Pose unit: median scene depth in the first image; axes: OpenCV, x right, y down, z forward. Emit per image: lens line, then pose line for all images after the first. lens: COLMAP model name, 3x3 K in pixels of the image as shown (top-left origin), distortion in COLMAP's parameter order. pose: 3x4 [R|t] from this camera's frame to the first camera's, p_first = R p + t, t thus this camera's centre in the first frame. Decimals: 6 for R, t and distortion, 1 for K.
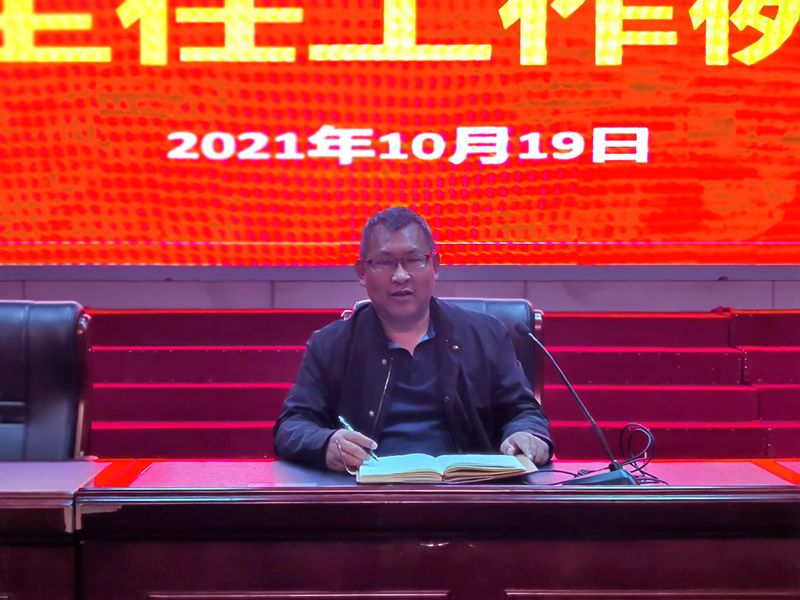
lens RADIAL K [[1401.7, 0, 400.0], [0, 1401.7, 300.0], [0, 0, 1]] dist [0.055368, -0.786356]
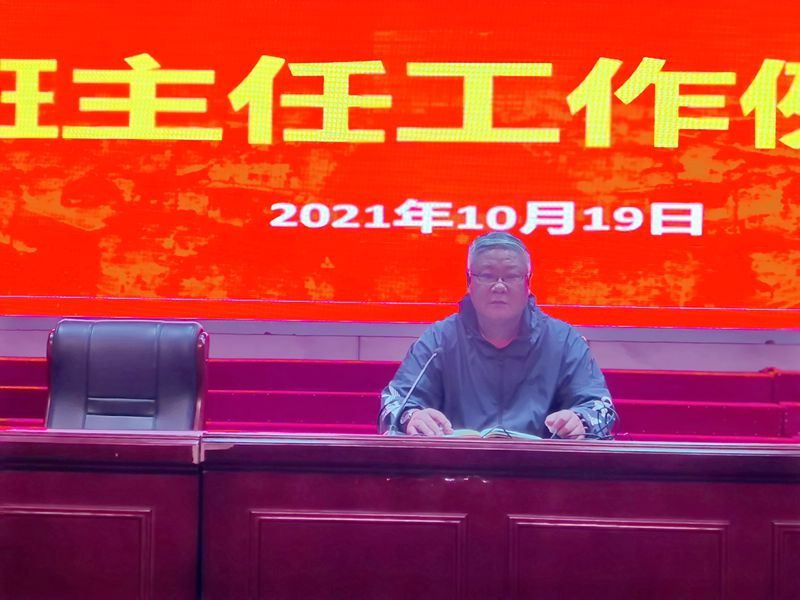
lens RADIAL K [[1401.7, 0, 400.0], [0, 1401.7, 300.0], [0, 0, 1]] dist [0.055368, -0.786356]
pose [[0.997444, 0.015544, -0.069741, 0.018524], [-0.019630, 0.998107, -0.058288, 0.022161], [0.068703, 0.059508, 0.995861, -0.113962]]
